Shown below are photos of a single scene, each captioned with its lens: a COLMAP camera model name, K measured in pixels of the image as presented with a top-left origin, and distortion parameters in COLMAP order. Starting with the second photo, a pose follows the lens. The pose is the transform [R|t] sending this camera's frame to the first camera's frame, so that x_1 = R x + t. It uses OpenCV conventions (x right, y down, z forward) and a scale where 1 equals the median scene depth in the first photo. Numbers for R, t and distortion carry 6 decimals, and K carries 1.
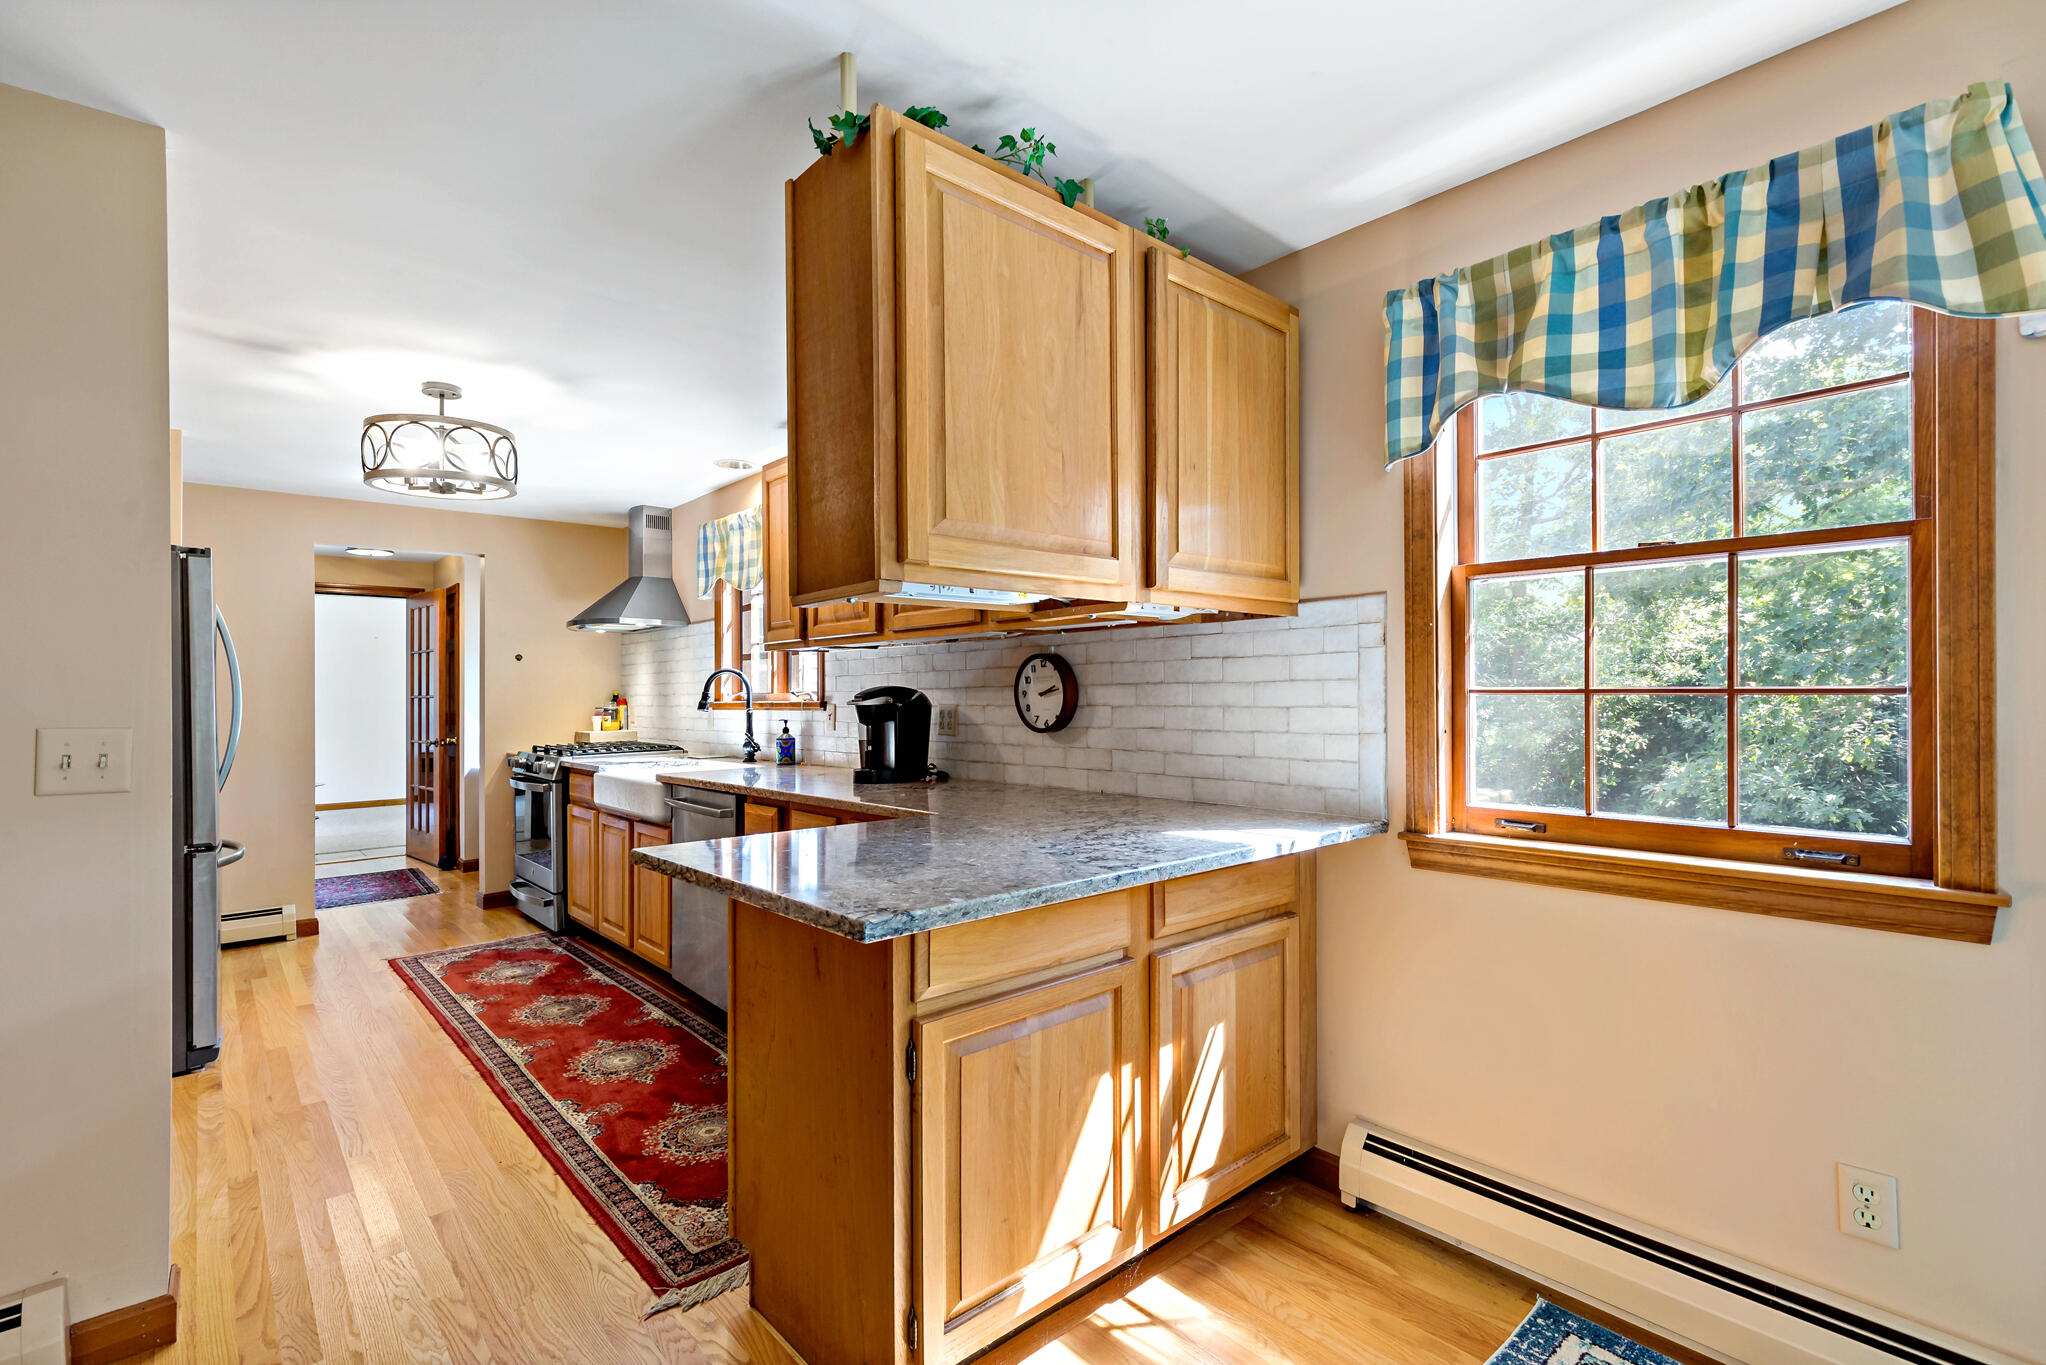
lens RADIAL K [[926.4, 0, 1026.0], [0, 926.4, 690.6], [0, 0, 1]] dist [0.007709, -0.001817]
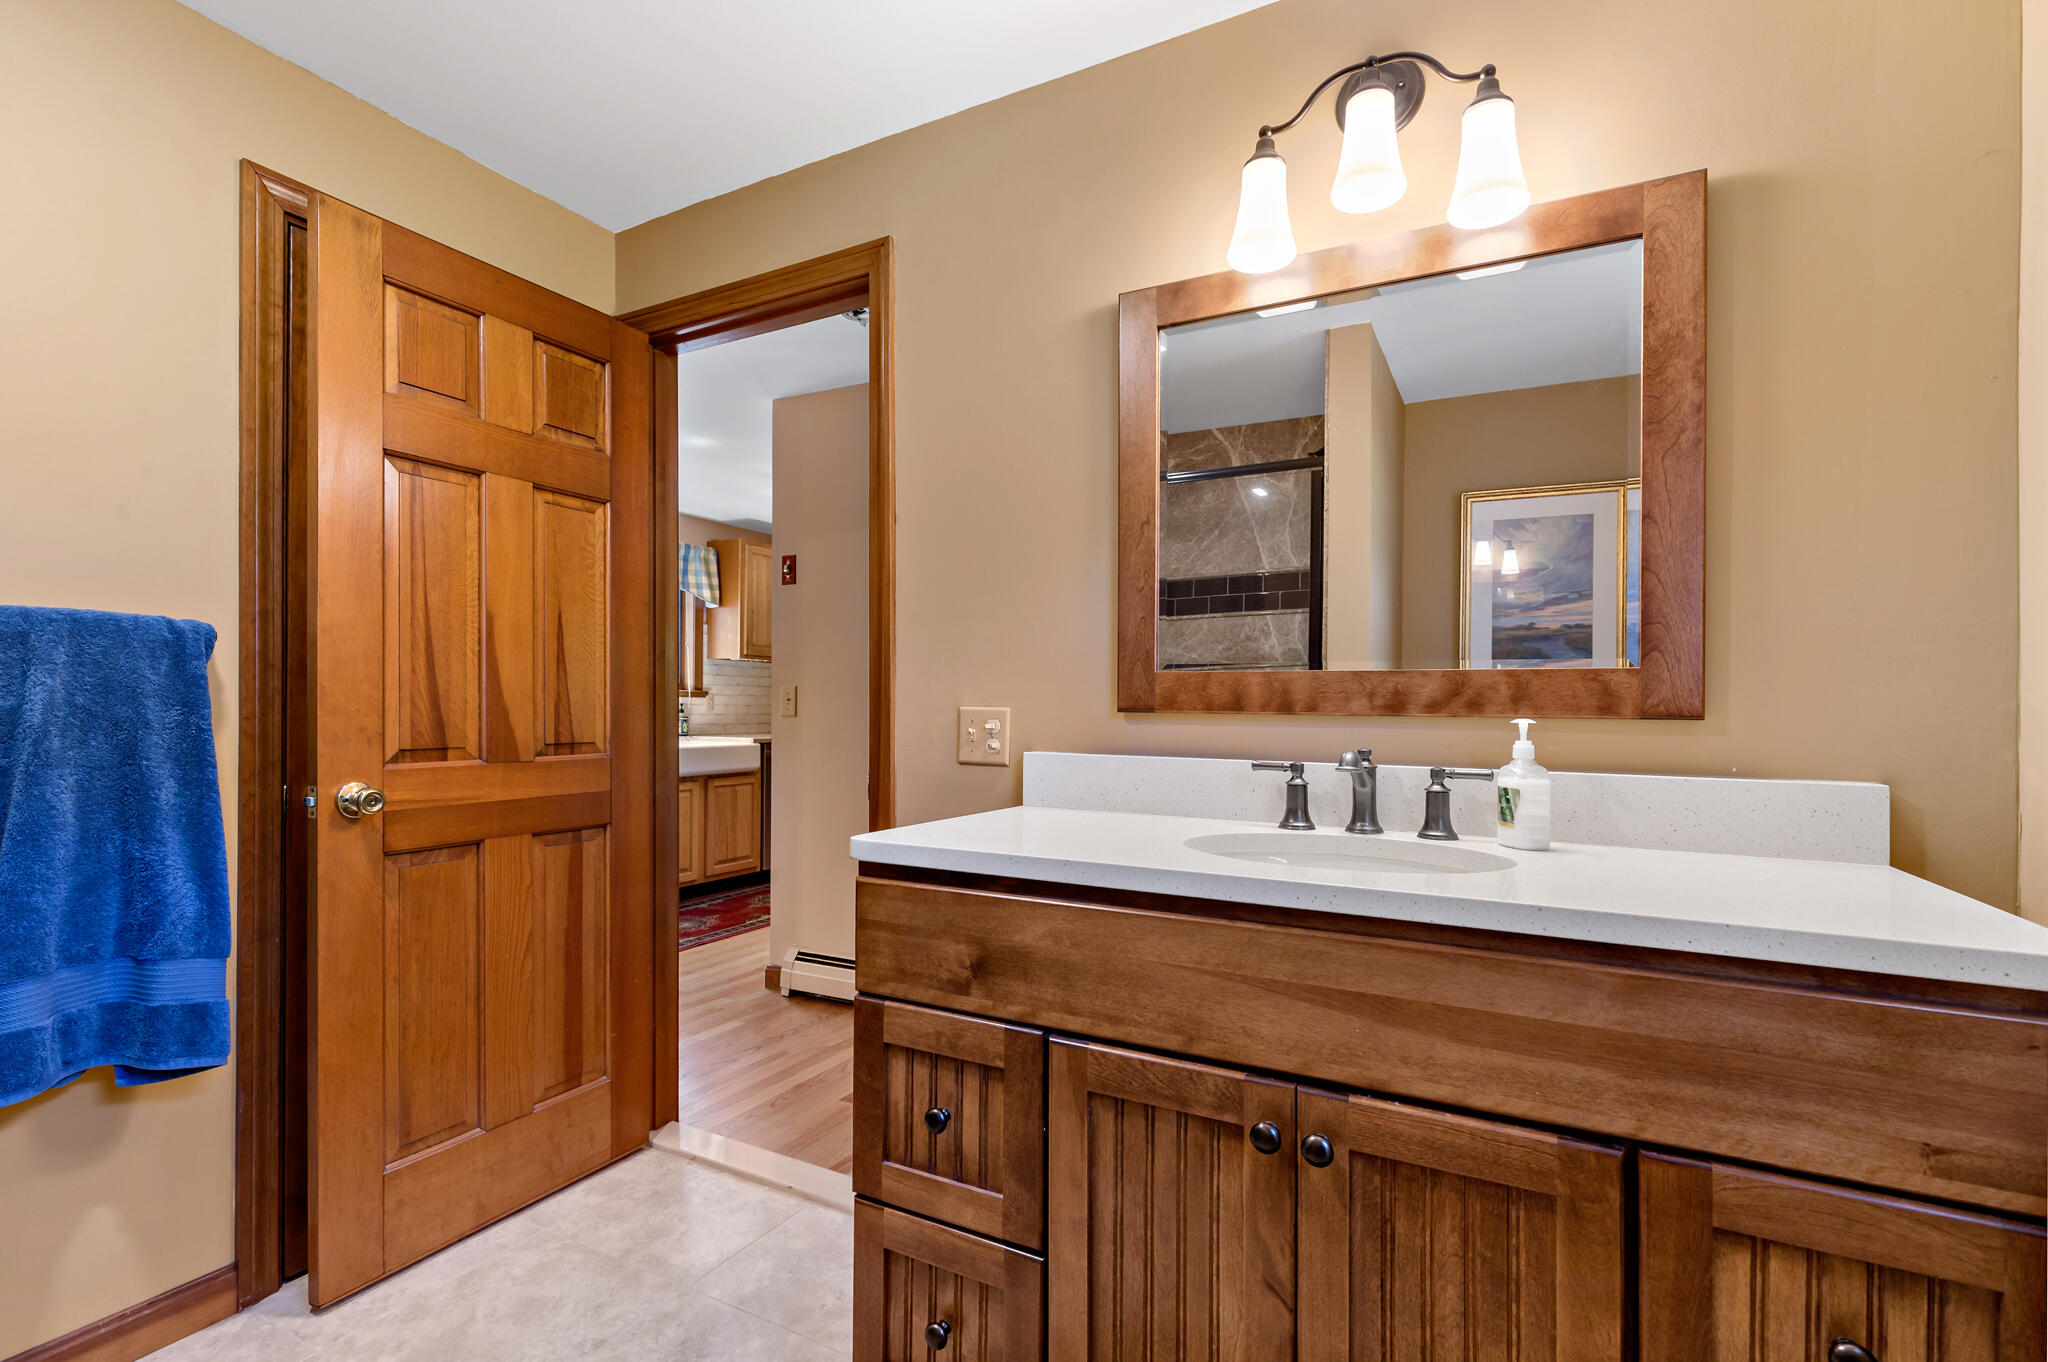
lens RADIAL K [[927.3, 0, 1042.8], [0, 927.3, 709.6], [0, 0, 1]] dist [0.007709, -0.001817]
pose [[-0.347923, 0.004070, 0.937514, -2.207768], [-0.010092, 0.999916, -0.008086, 0.057908], [-0.937469, -0.012275, -0.347853, 1.229490]]
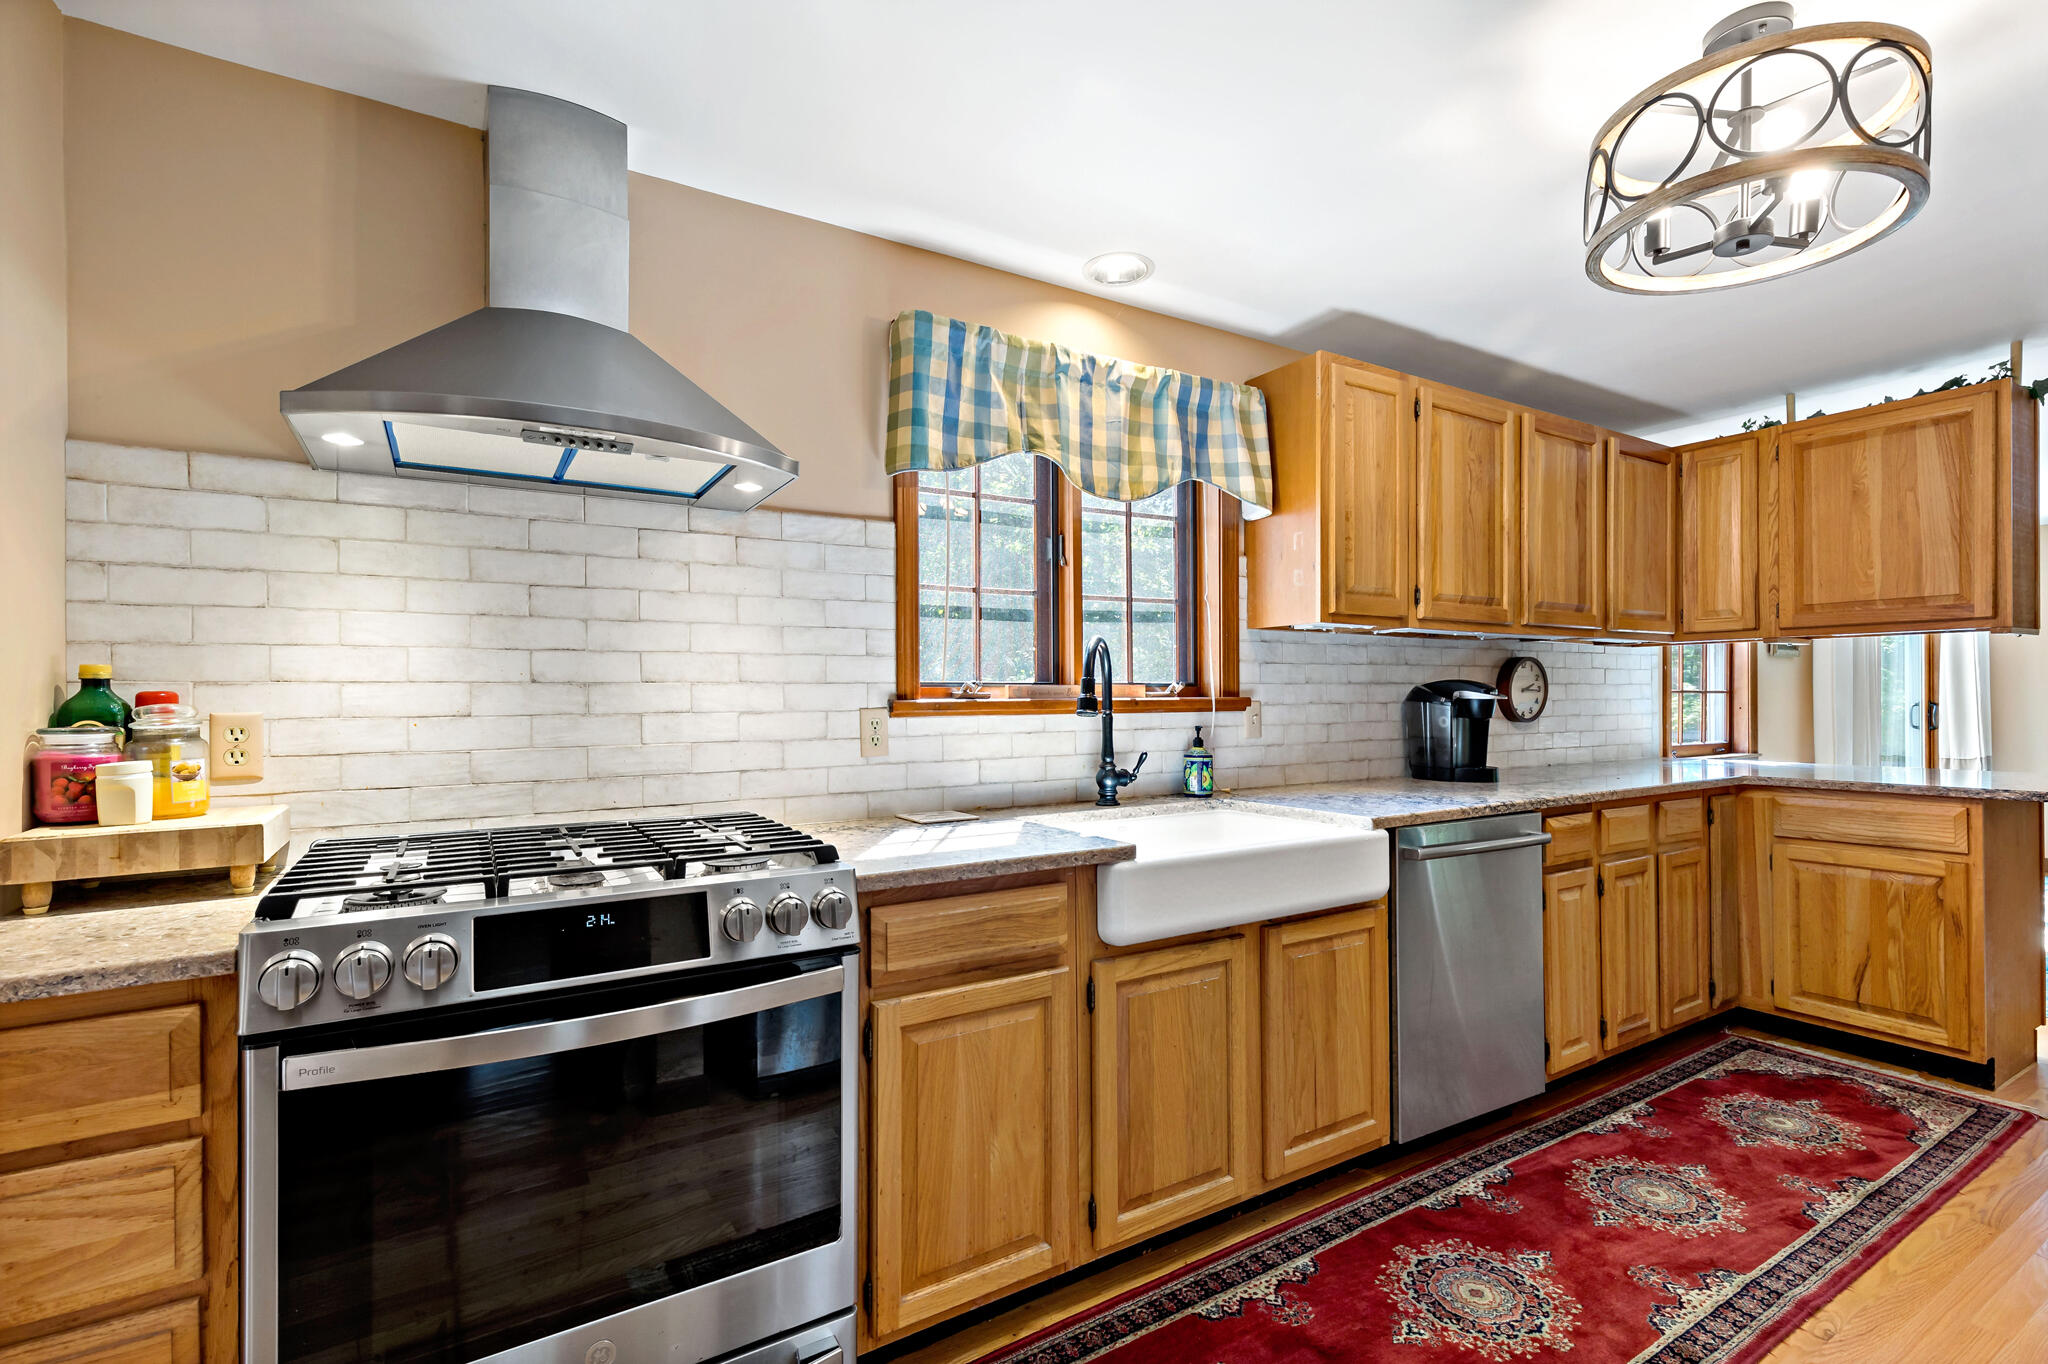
lens RADIAL K [[927.3, 0, 1037.3], [0, 927.3, 694.0], [0, 0, 1]] dist [0.007709, -0.001817]
pose [[0.179653, 0.010271, 0.983676, -1.150057], [-0.000551, 0.999946, -0.010341, 0.019645], [-0.983730, 0.001315, 0.179649, 1.251986]]
